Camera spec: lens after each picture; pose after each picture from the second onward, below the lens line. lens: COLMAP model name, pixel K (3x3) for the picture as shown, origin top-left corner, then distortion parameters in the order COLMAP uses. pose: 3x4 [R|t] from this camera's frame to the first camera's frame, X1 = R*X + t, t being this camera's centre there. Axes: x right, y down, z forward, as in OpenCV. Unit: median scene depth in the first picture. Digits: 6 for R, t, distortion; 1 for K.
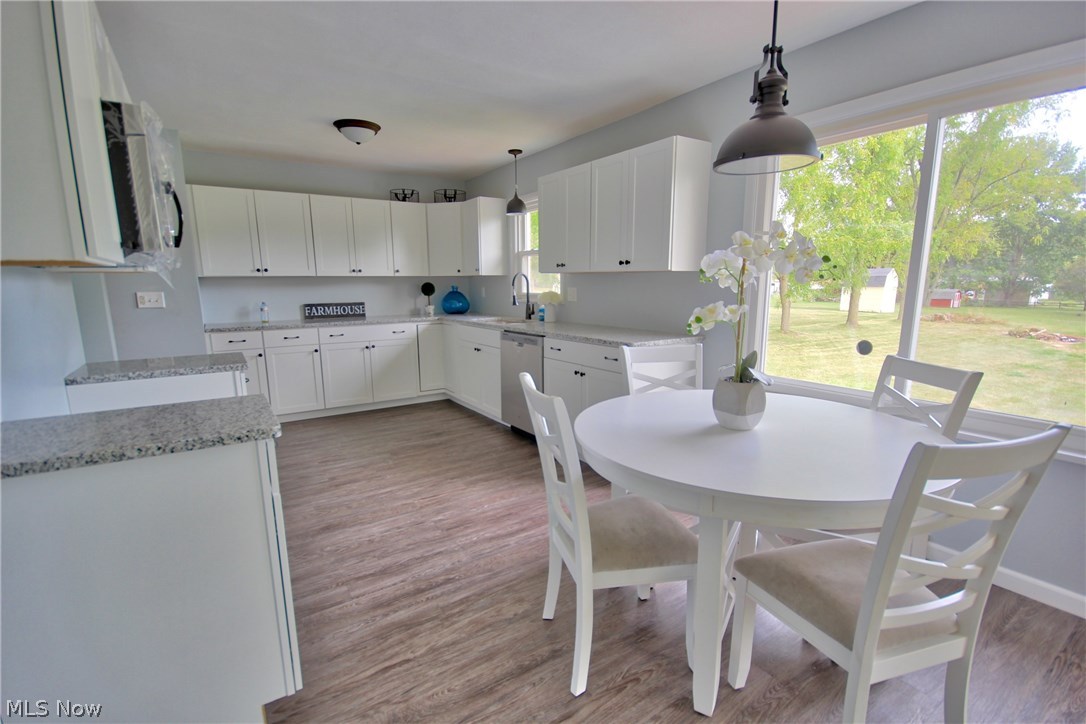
lens RADIAL K [[501.2, 0, 539.7], [0, 501.2, 374.1], [0, 0, 1]] dist [0.009915, 0.000244]
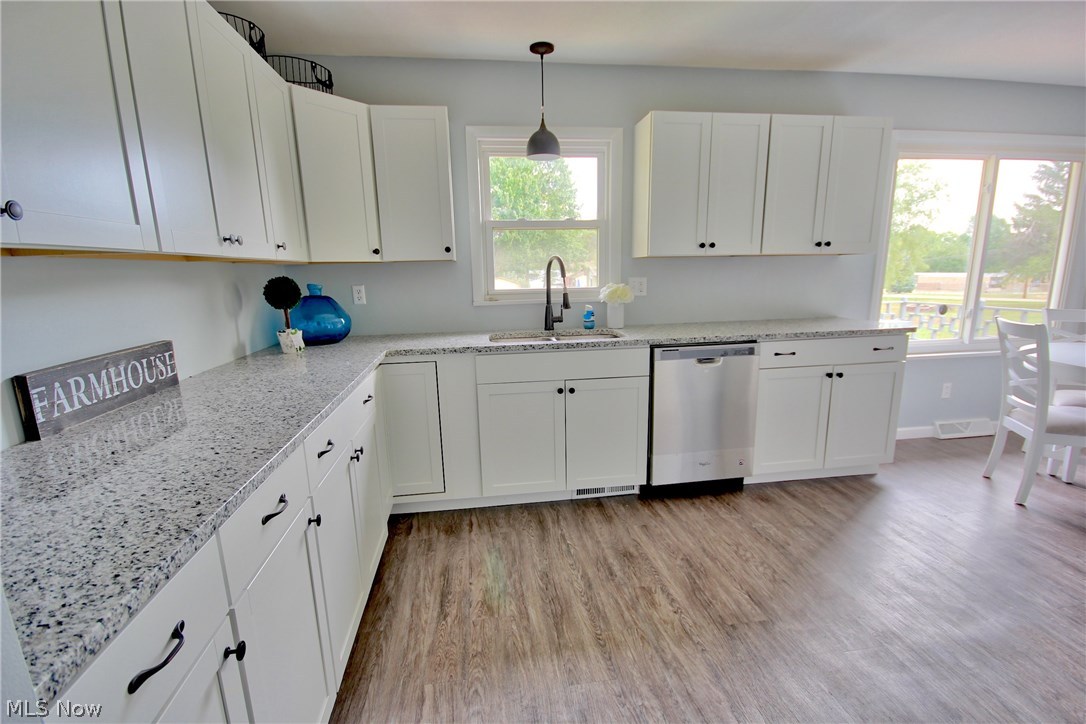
lens RADIAL K [[500.7, 0, 544.6], [0, 500.7, 377.7], [0, 0, 1]] dist [-0.004484, -0.000671]
pose [[0.424816, -0.191697, 0.884751, -0.600894], [0.181937, 0.975461, 0.123993, -0.130926], [-0.886809, 0.108294, 0.449268, 0.730133]]
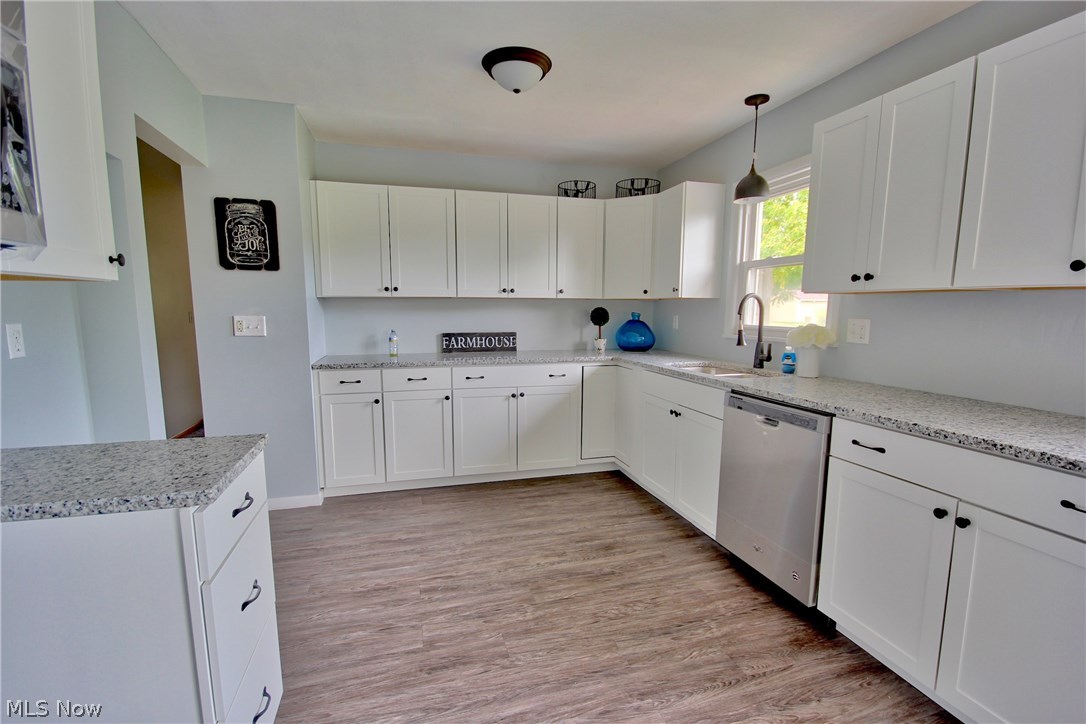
lens RADIAL K [[500.7, 0, 544.6], [0, 500.7, 377.7], [0, 0, 1]] dist [-0.004484, -0.000671]
pose [[0.955428, 0.053130, -0.290403, -0.095827], [-0.065866, 0.997240, -0.034251, -0.058399], [0.287782, 0.051852, 0.956291, 0.330043]]
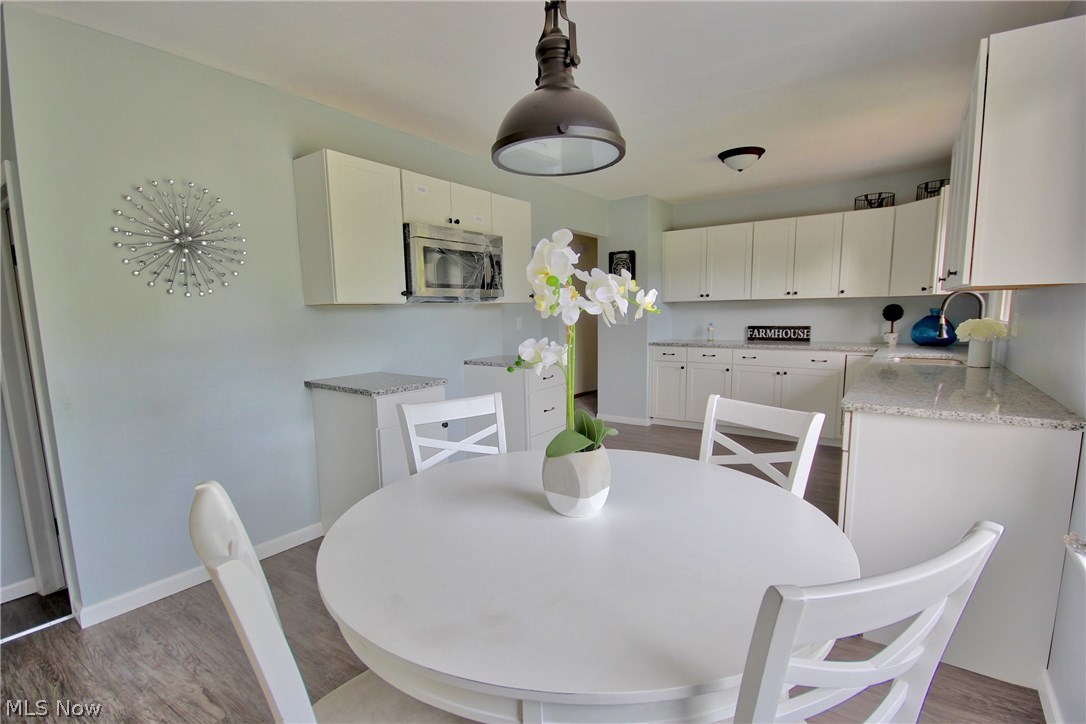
lens RADIAL K [[500.7, 0, 544.6], [0, 500.7, 377.7], [0, 0, 1]] dist [-0.004484, -0.000671]
pose [[0.353581, 0.129195, -0.926439, 0.383955], [-0.156658, 0.984606, 0.077517, -0.050446], [0.922193, 0.117725, 0.368377, 0.250751]]
